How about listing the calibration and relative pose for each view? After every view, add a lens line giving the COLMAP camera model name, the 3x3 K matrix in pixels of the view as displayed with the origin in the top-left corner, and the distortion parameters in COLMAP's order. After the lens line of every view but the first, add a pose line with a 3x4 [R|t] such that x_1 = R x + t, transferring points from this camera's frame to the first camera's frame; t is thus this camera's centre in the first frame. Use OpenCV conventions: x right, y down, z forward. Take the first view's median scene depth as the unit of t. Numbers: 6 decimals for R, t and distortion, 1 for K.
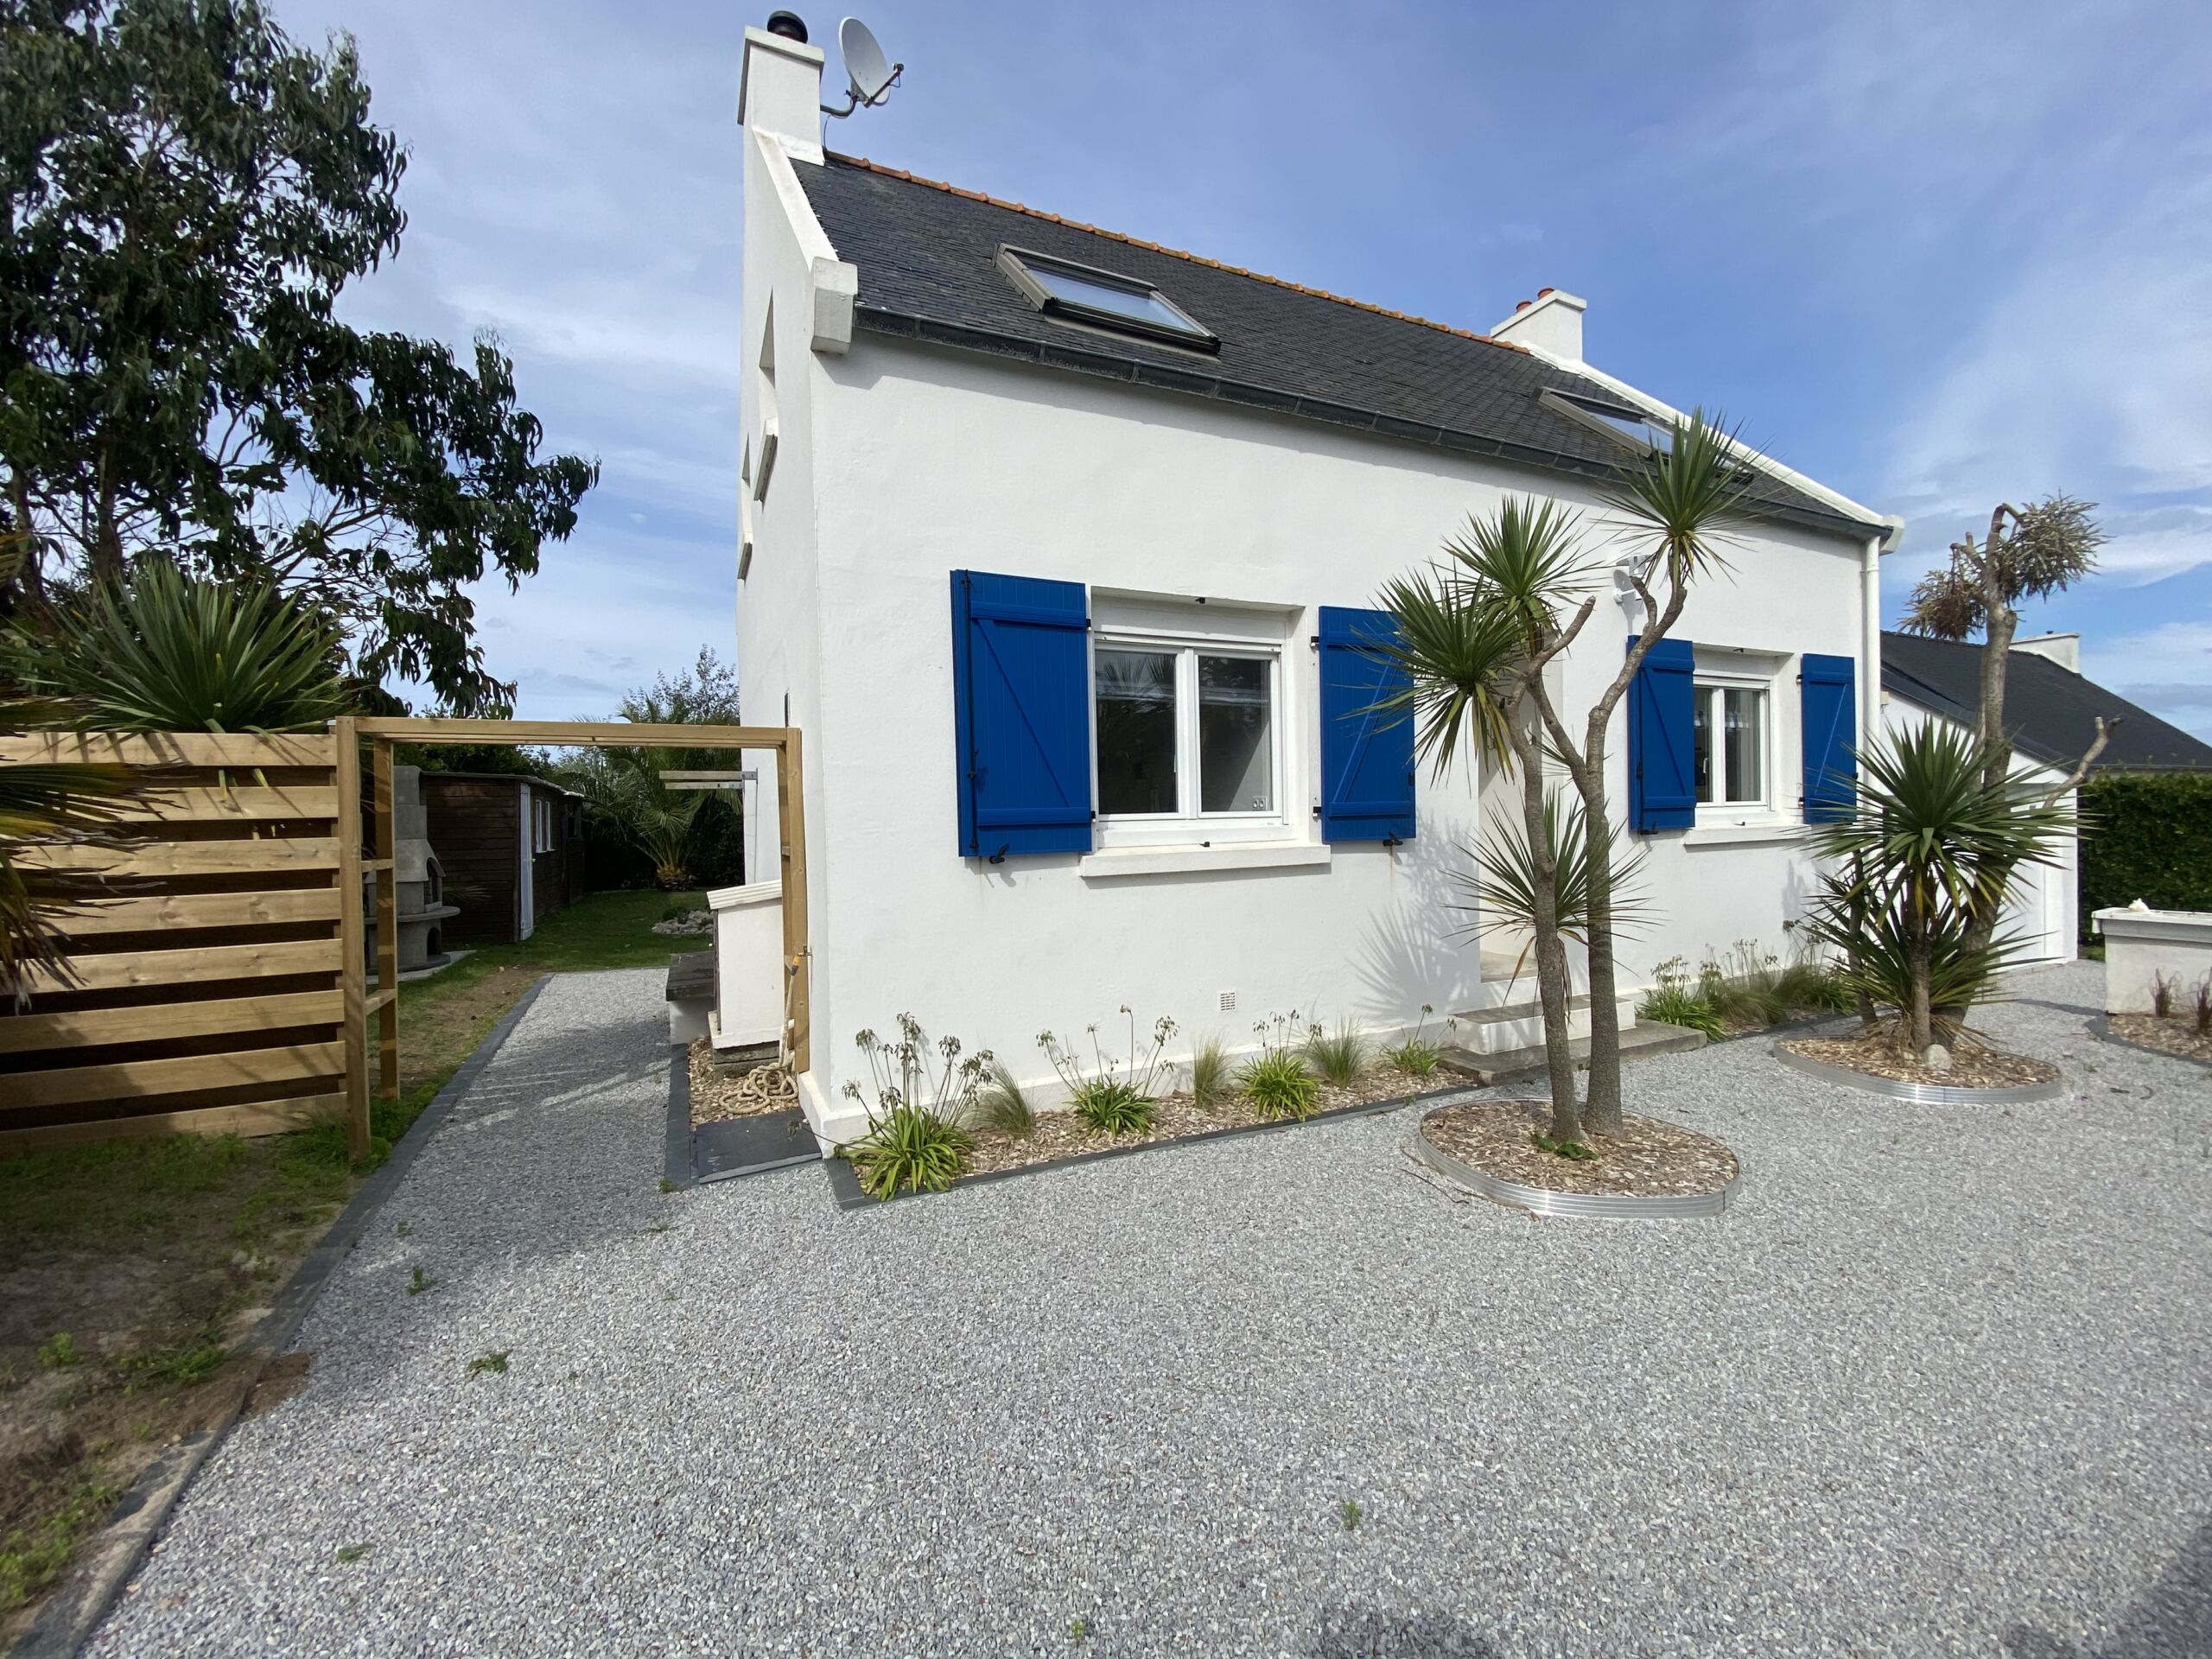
lens RADIAL K [[900.7, 0, 1102.0], [0, 900.7, 821.7], [0, 0, 1]] dist [-0.008596, -0.002117]
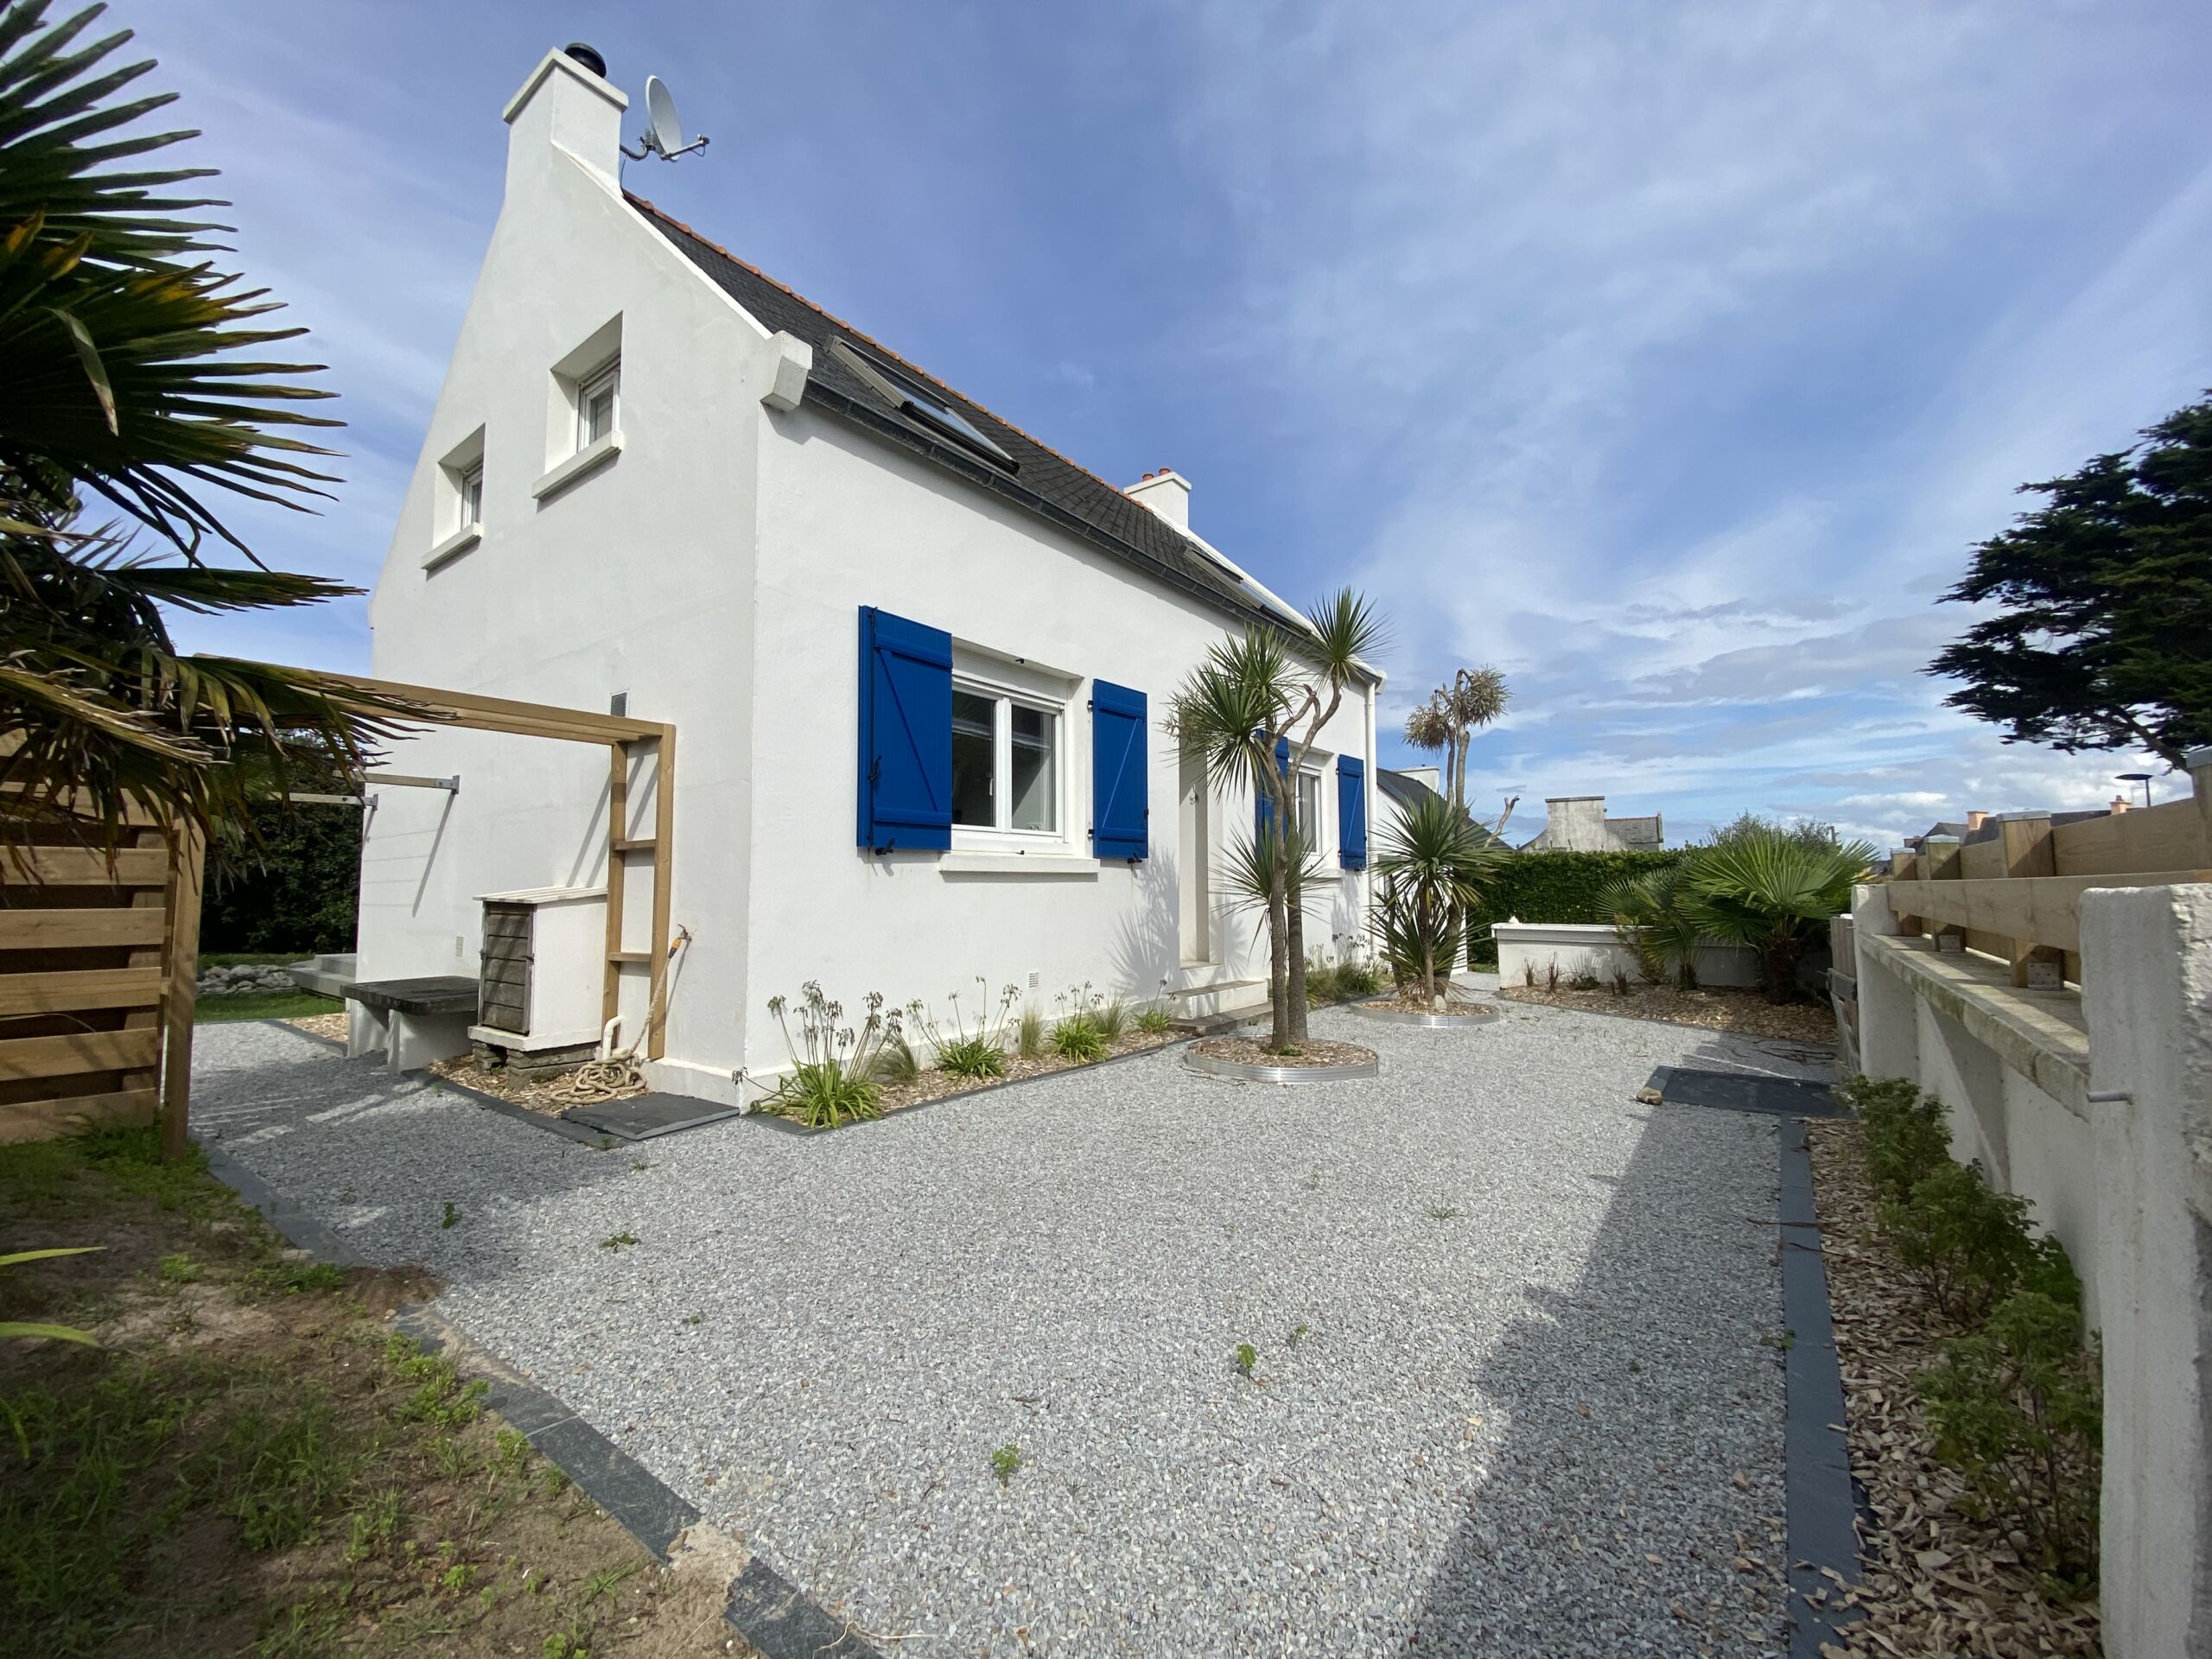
lens RADIAL K [[900.7, 0, 1097.4], [0, 900.7, 828.0], [0, 0, 1]] dist [-0.008596, -0.002117]
pose [[0.880720, 0.051531, 0.470826, -0.382388], [-0.010622, 0.995963, -0.089136, 0.102123], [-0.473518, 0.073502, 0.877712, -0.153510]]
